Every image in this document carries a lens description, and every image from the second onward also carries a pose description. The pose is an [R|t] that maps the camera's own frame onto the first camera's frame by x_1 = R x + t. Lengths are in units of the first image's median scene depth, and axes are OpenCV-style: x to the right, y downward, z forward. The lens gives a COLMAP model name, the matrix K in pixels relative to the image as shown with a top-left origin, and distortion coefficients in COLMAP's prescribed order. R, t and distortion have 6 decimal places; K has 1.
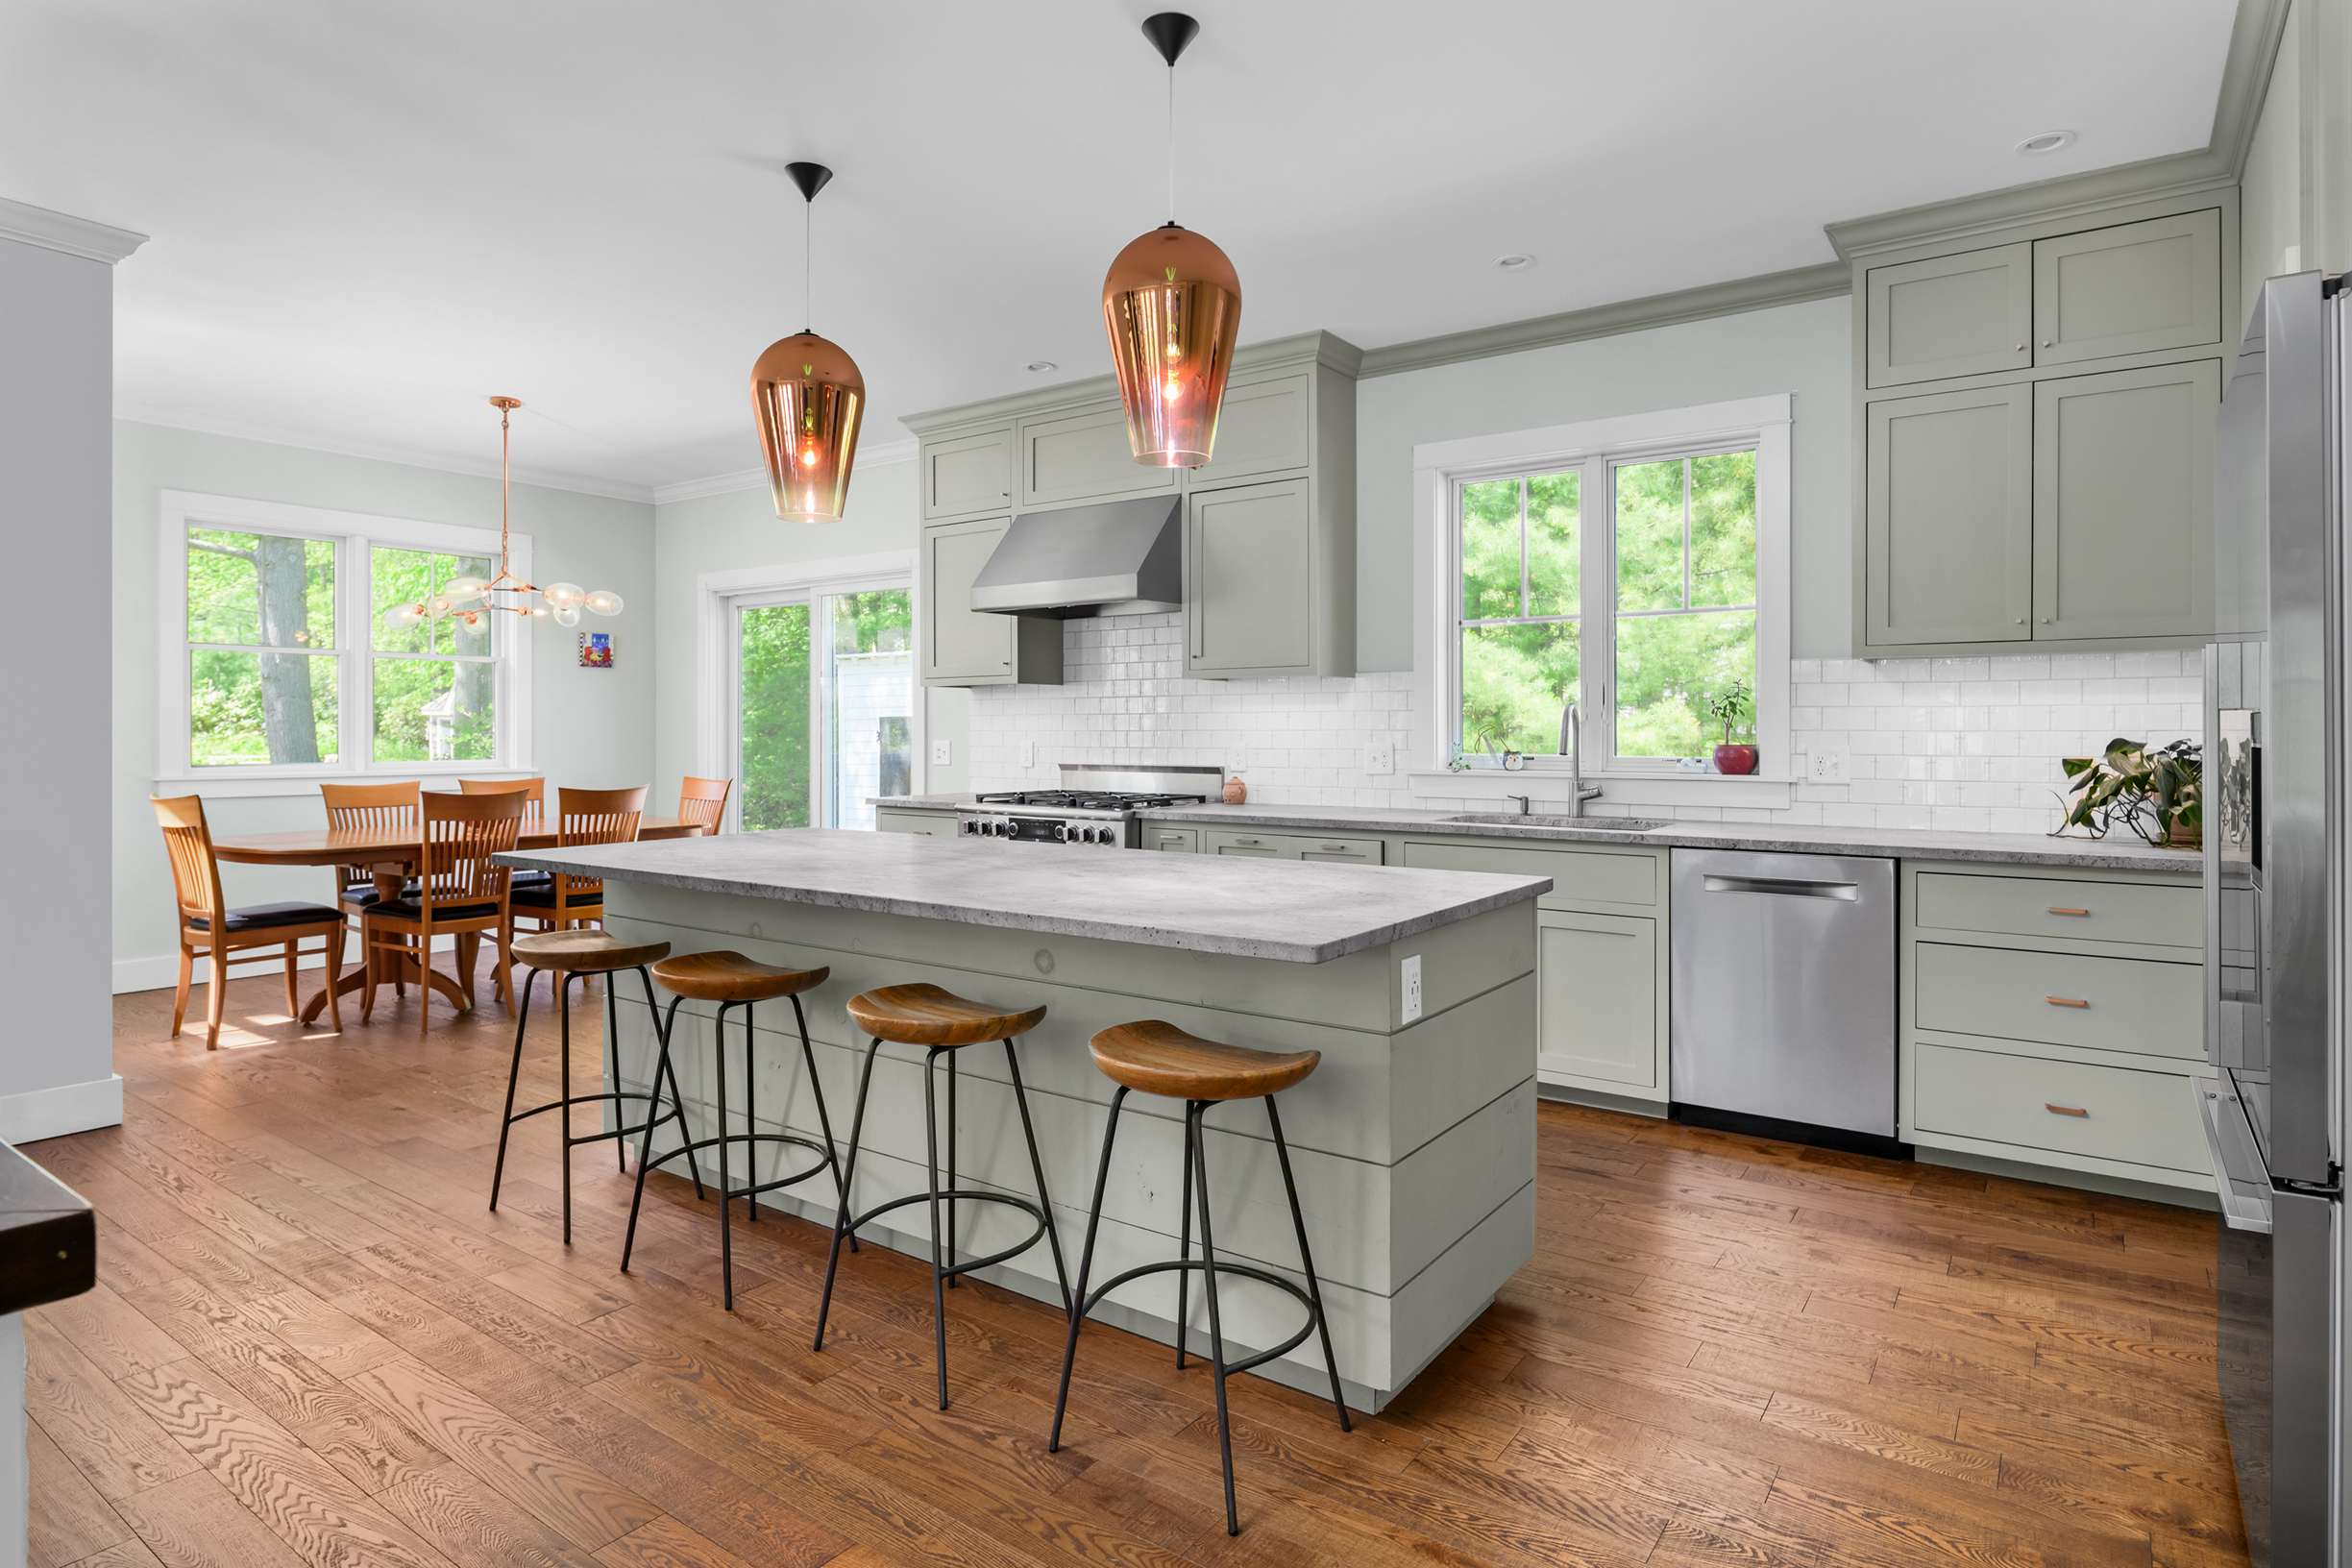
lens RADIAL K [[1278.5, 0, 1175.4], [0, 1278.5, 727.9], [0, 0, 1]] dist [0.000118, -0.000038]
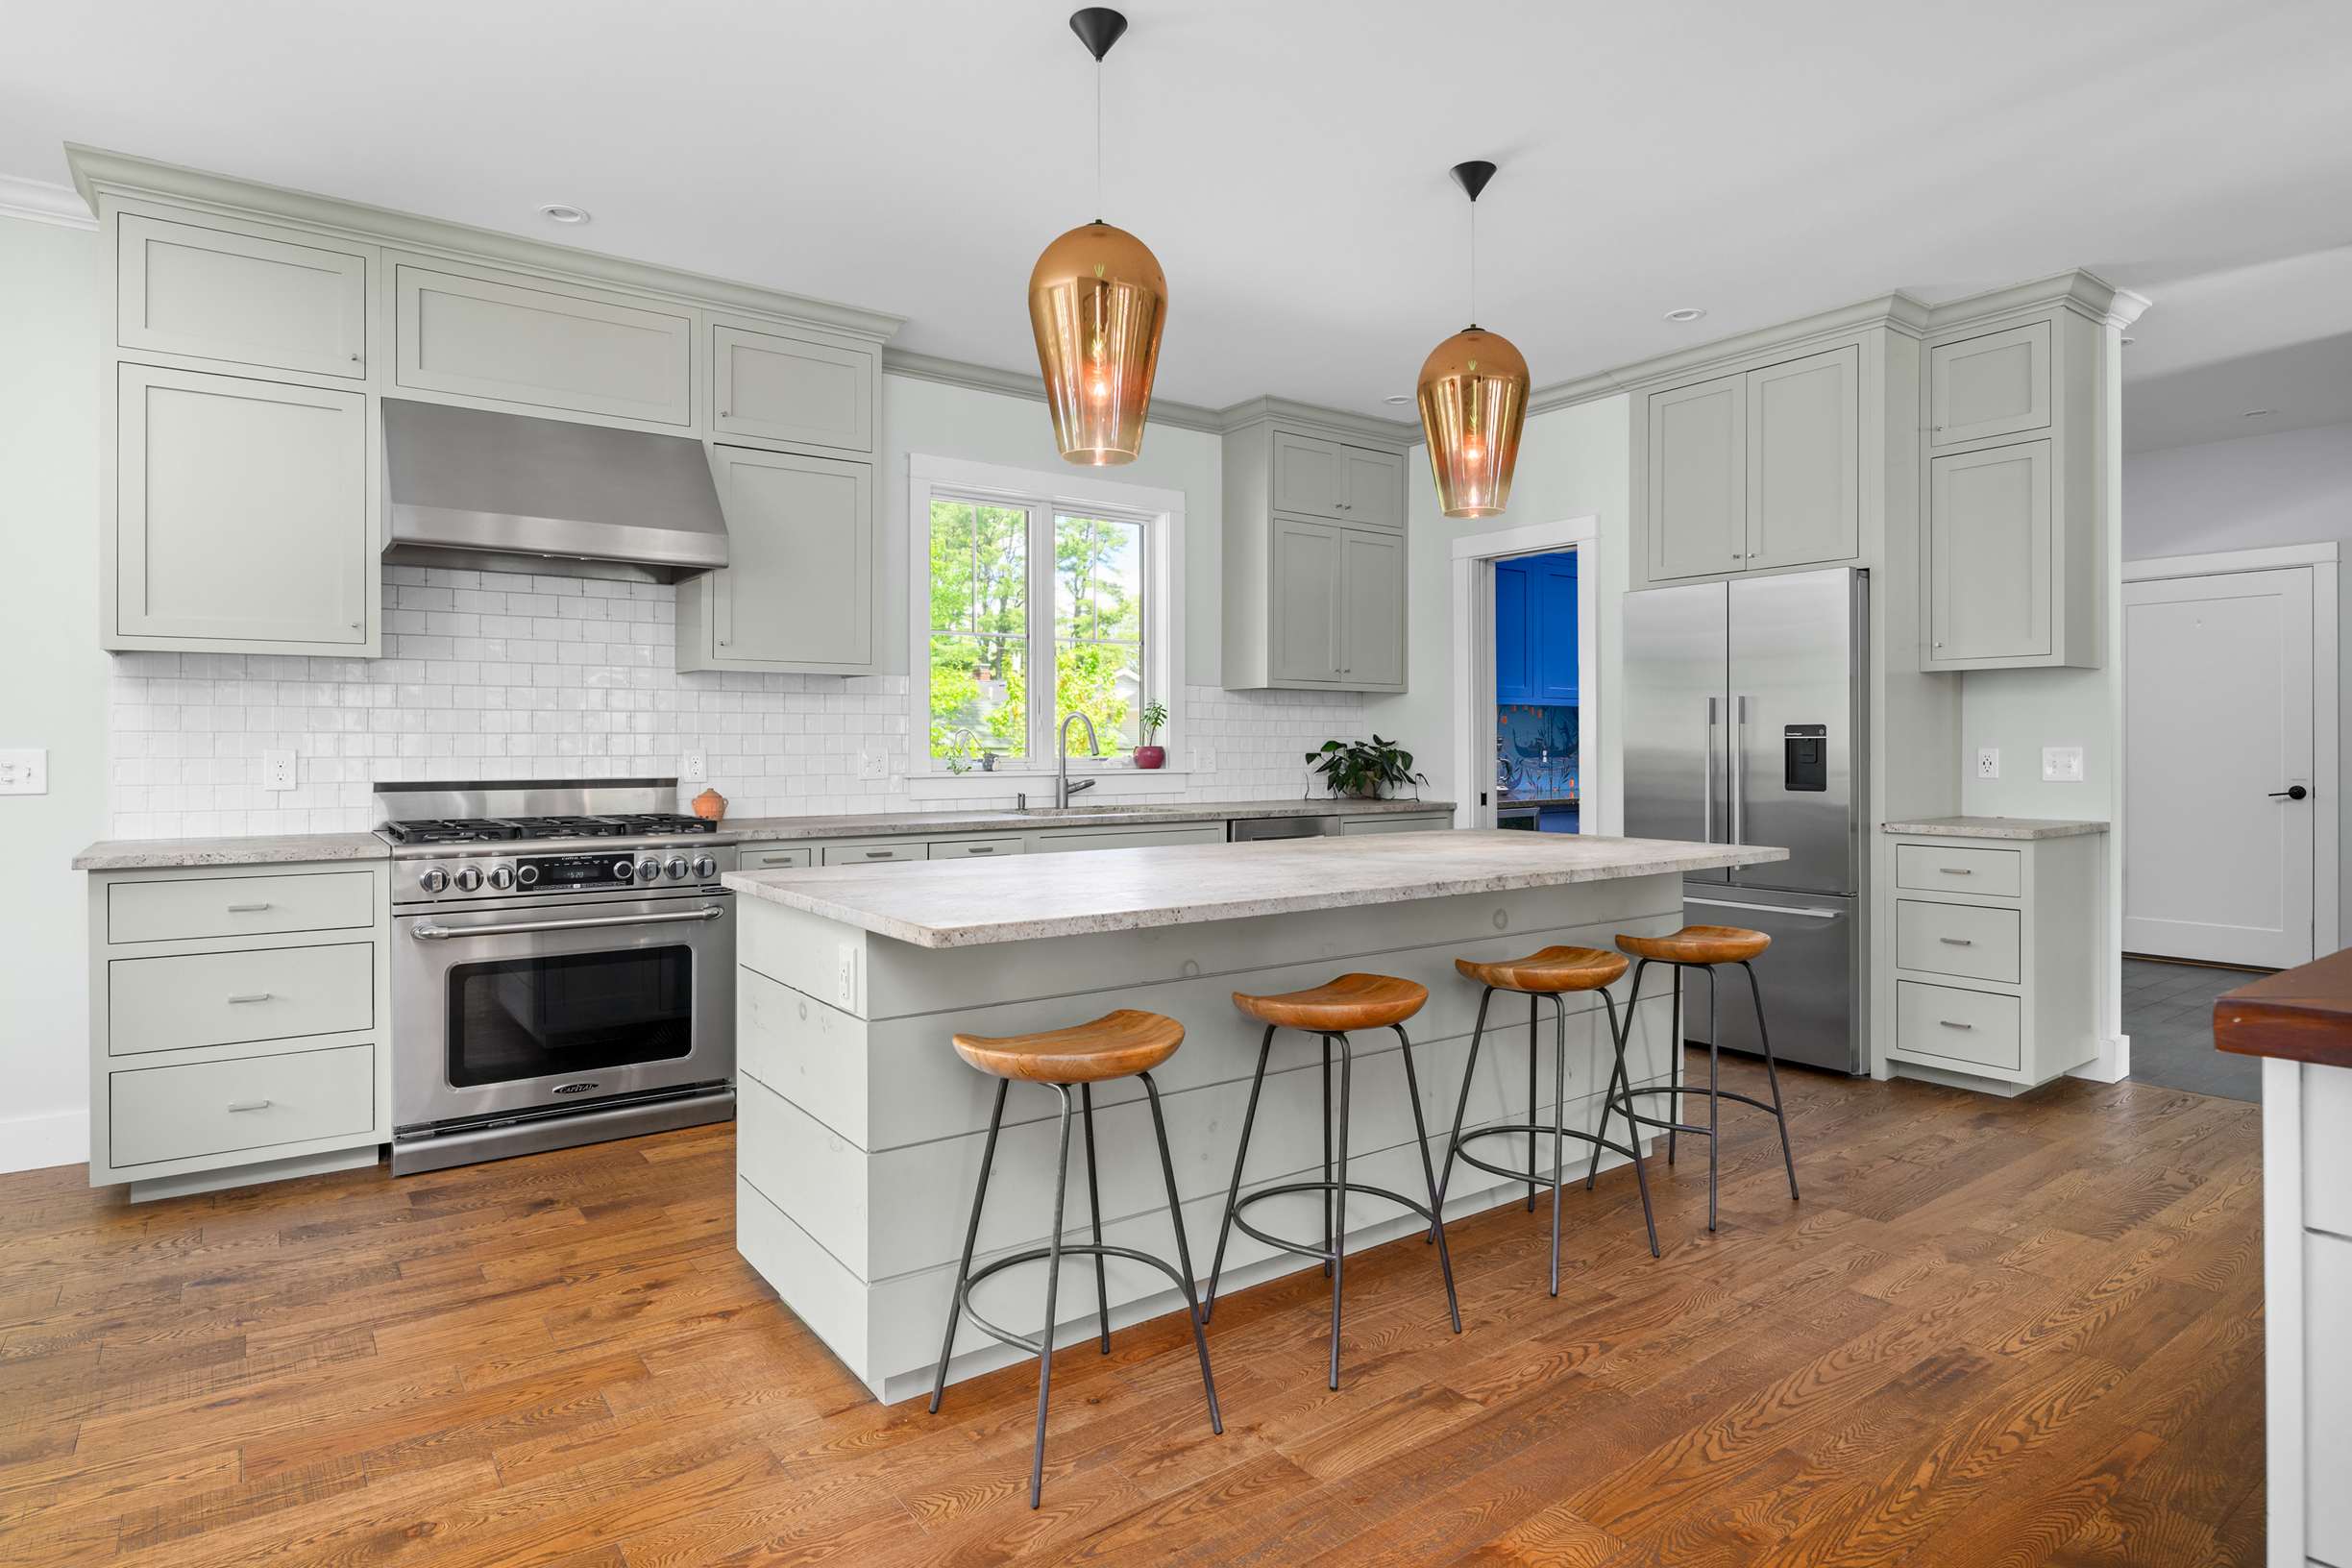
lens RADIAL K [[1271.1, 0, 1180.1], [0, 1271.1, 744.2], [0, 0, 1]] dist [0.001830, 0.000148]
pose [[0.317381, -0.000578, 0.948298, -1.046205], [-0.000163, 1.000000, 0.000664, 0.013280], [-0.948298, -0.000365, 0.317381, 0.714602]]
